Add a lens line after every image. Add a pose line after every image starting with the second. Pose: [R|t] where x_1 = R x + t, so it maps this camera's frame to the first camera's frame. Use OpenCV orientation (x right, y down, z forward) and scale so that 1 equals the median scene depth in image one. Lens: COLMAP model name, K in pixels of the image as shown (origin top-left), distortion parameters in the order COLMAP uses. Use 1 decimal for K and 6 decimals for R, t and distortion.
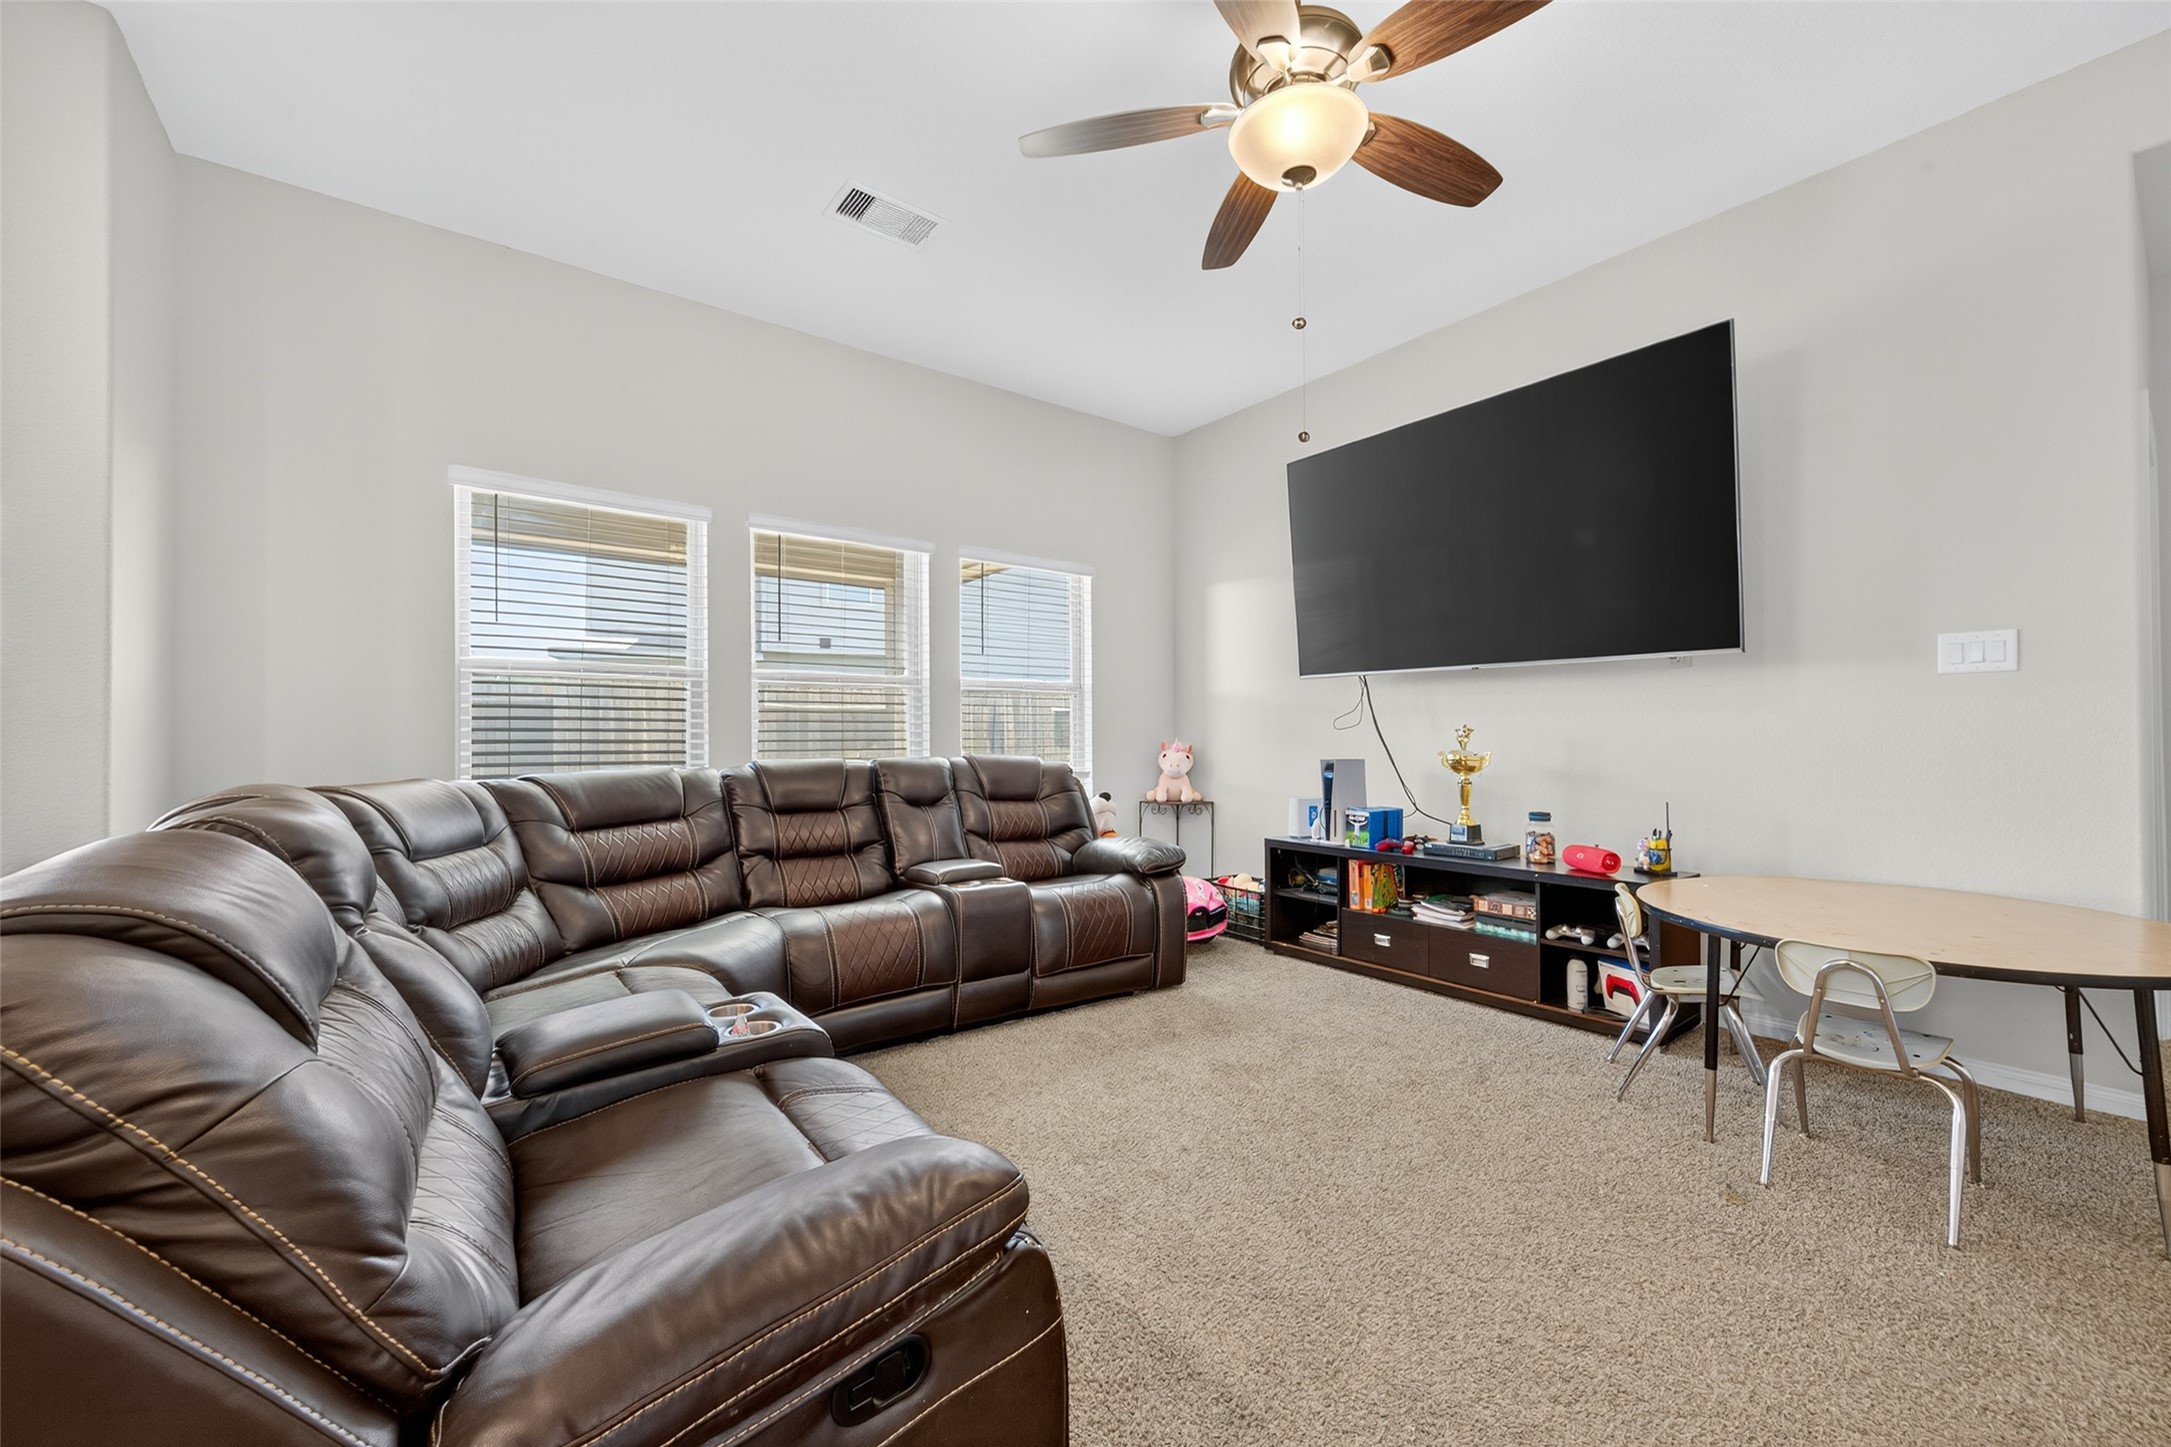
lens RADIAL K [[858.5, 0, 1112.0], [0, 858.5, 729.6], [0, 0, 1]] dist [0.001481, 0.000036]
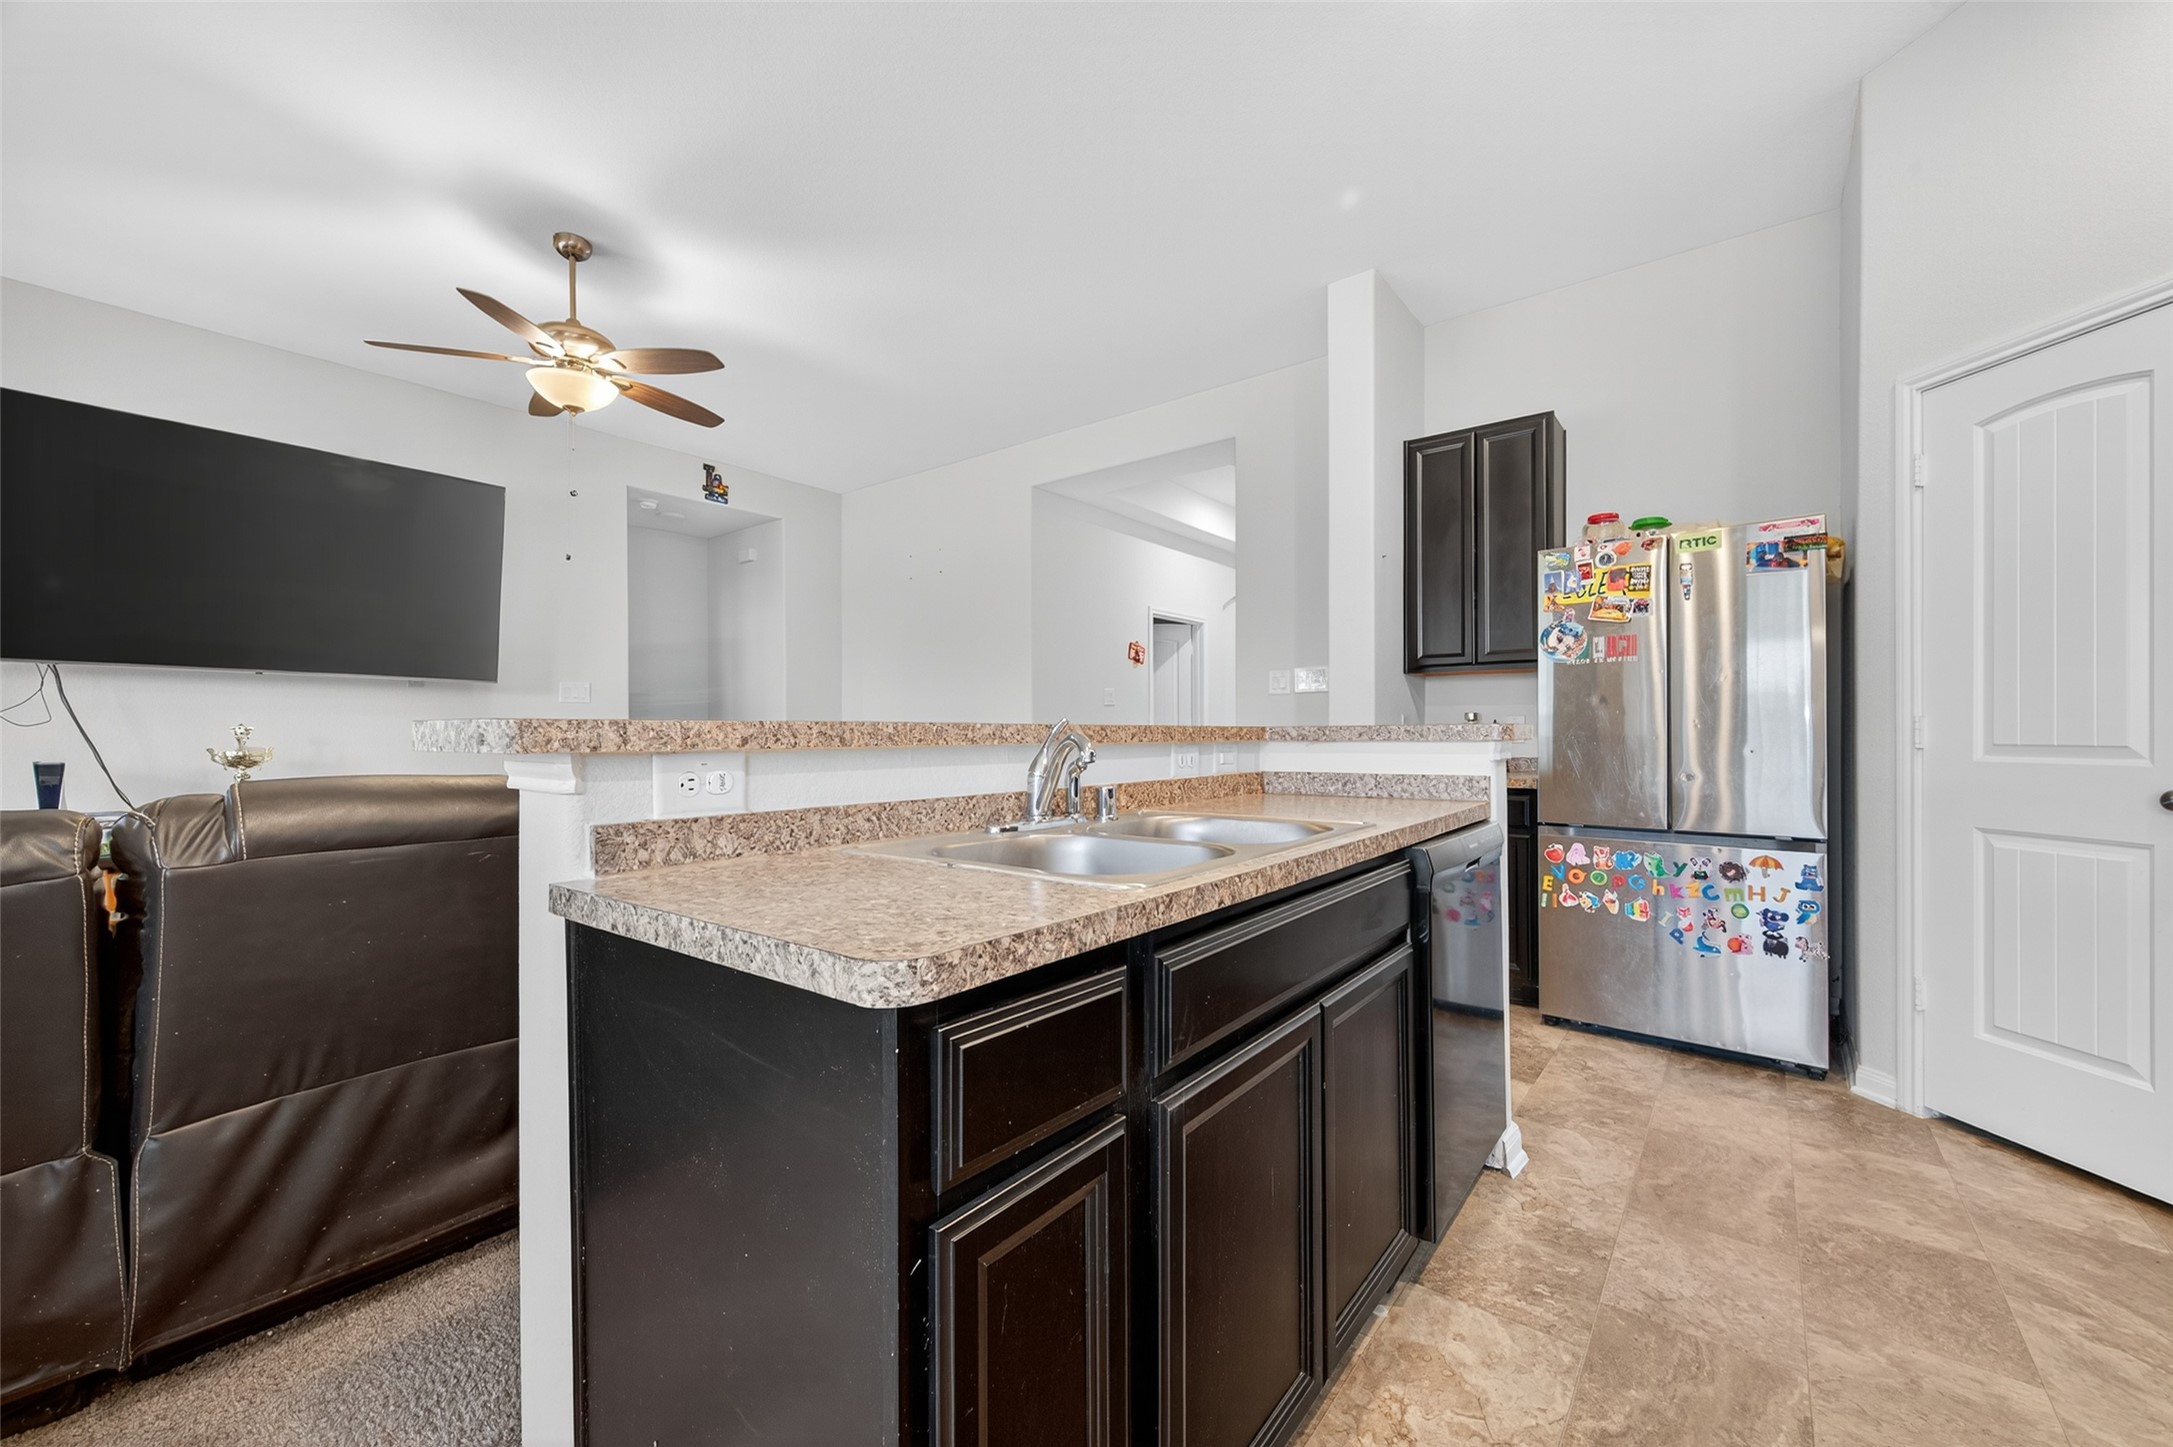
lens RADIAL K [[853.4, 0, 1095.1], [0, 853.4, 730.5], [0, 0, 1]] dist [0.011376, -0.002308]
pose [[-0.245409, 0.008067, 0.969386, -0.980474], [-0.003598, 0.999951, -0.009232, 0.009211], [-0.969413, -0.005754, -0.245368, 0.229757]]
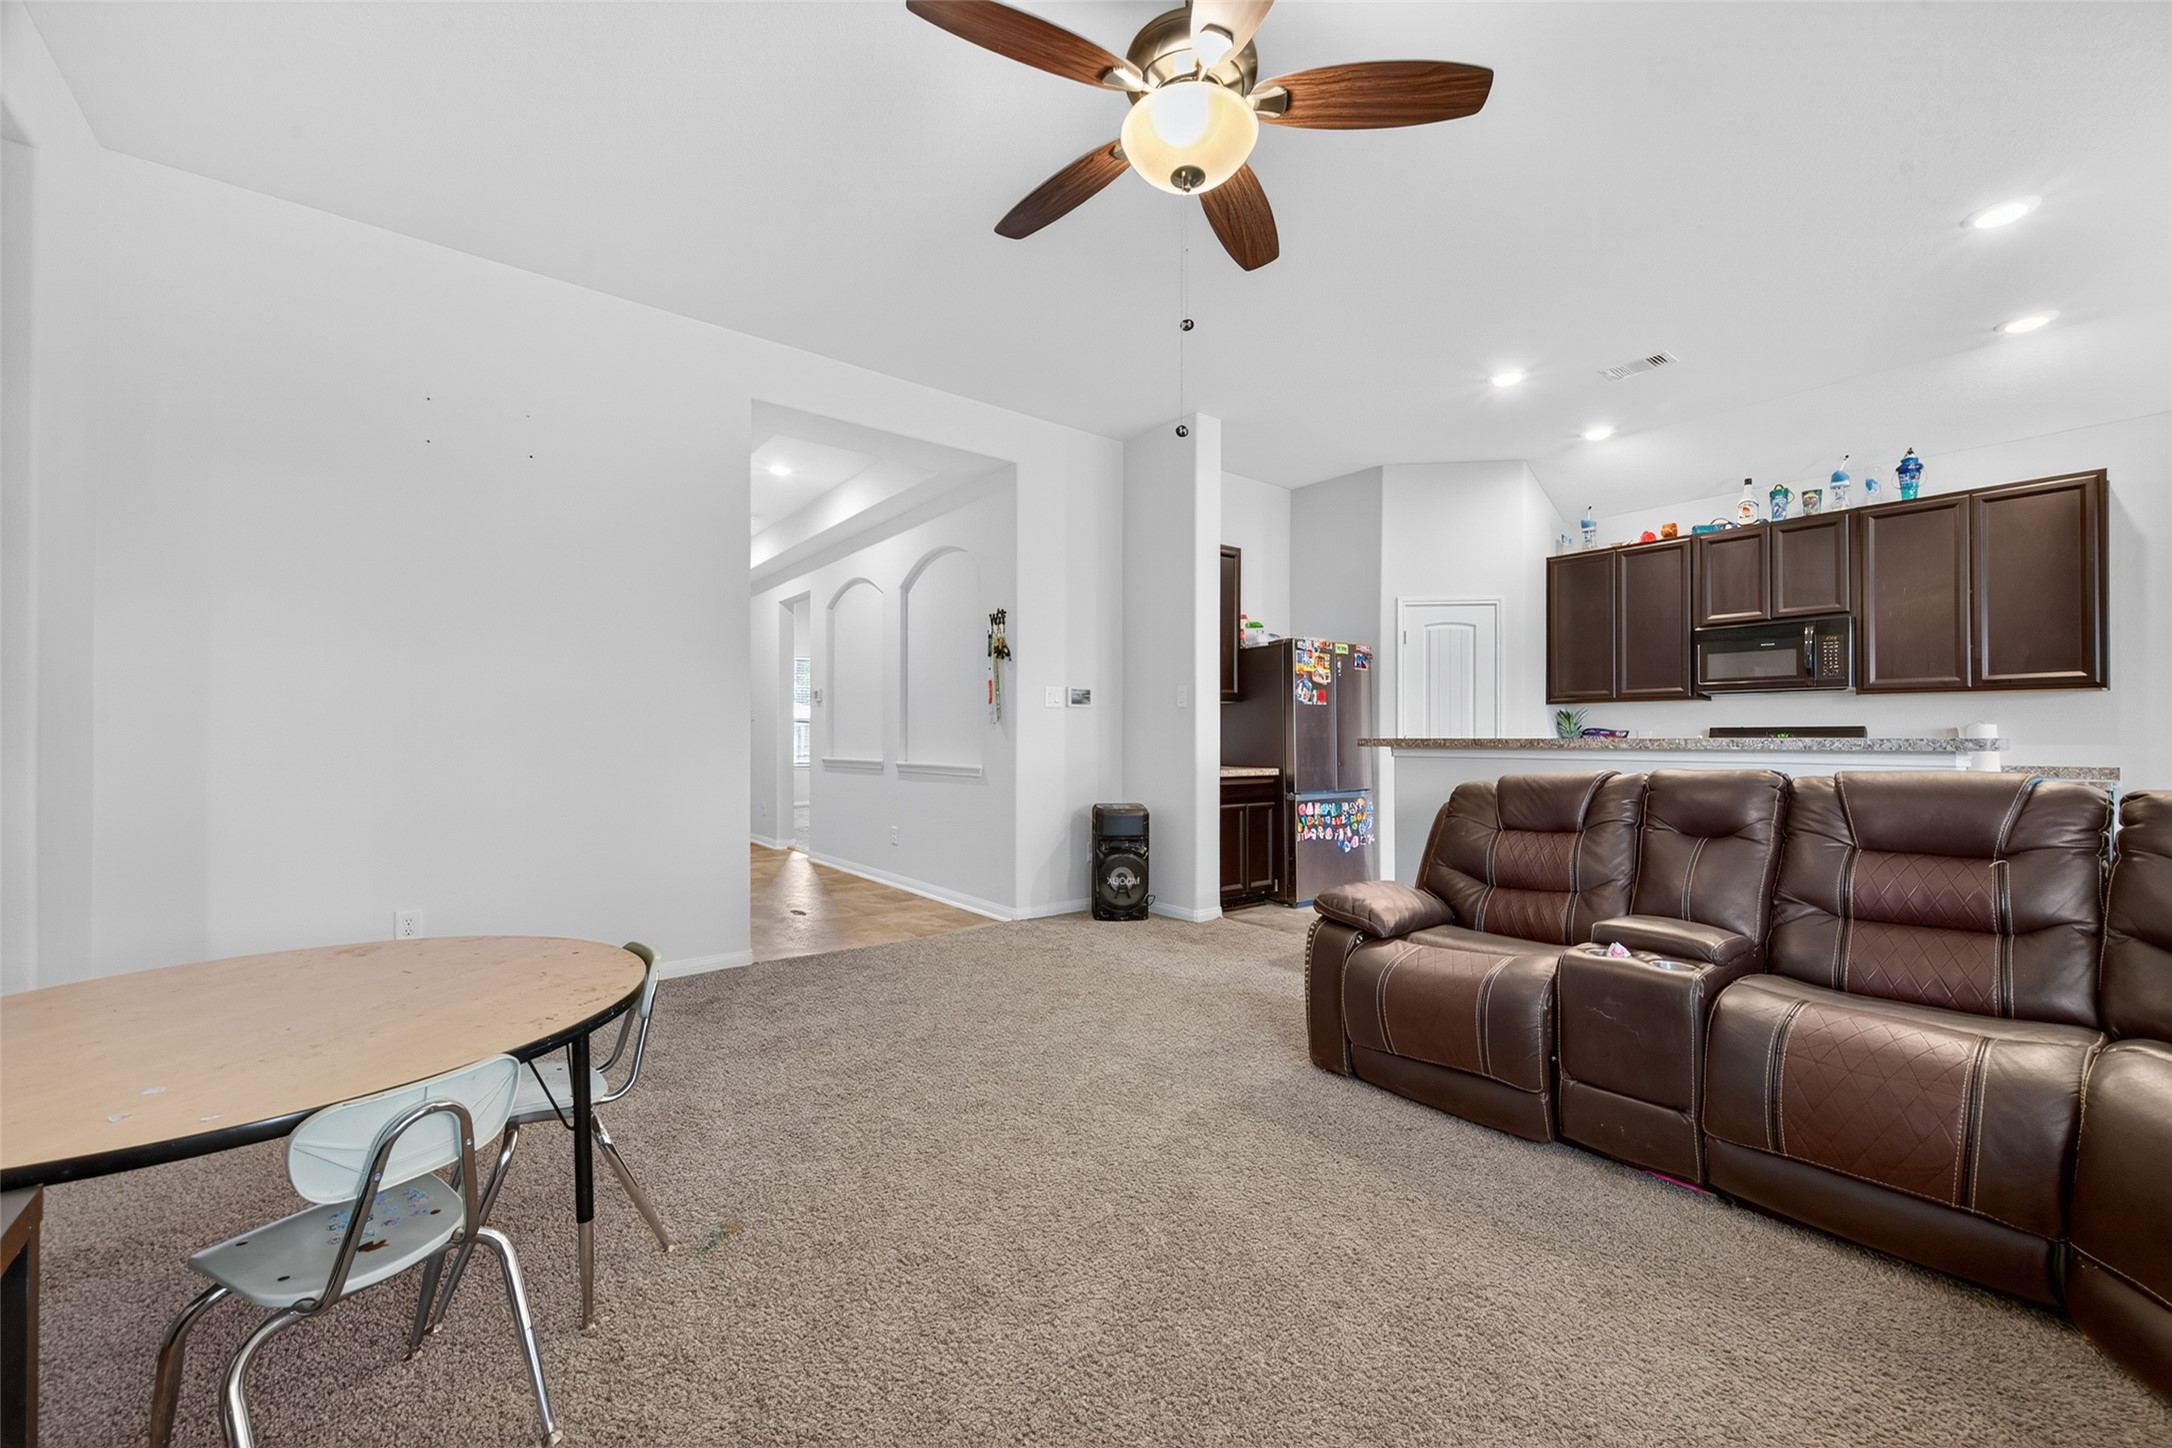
lens RADIAL K [[843.0, 0, 1095.7], [0, 843.0, 730.7], [0, 0, 1]] dist [0.001037, -0.000190]
pose [[-0.999980, 0.004533, -0.004366, 0.194474], [0.004607, 0.999846, -0.016958, 0.004720], [0.004289, -0.016978, -0.999847, 1.133867]]
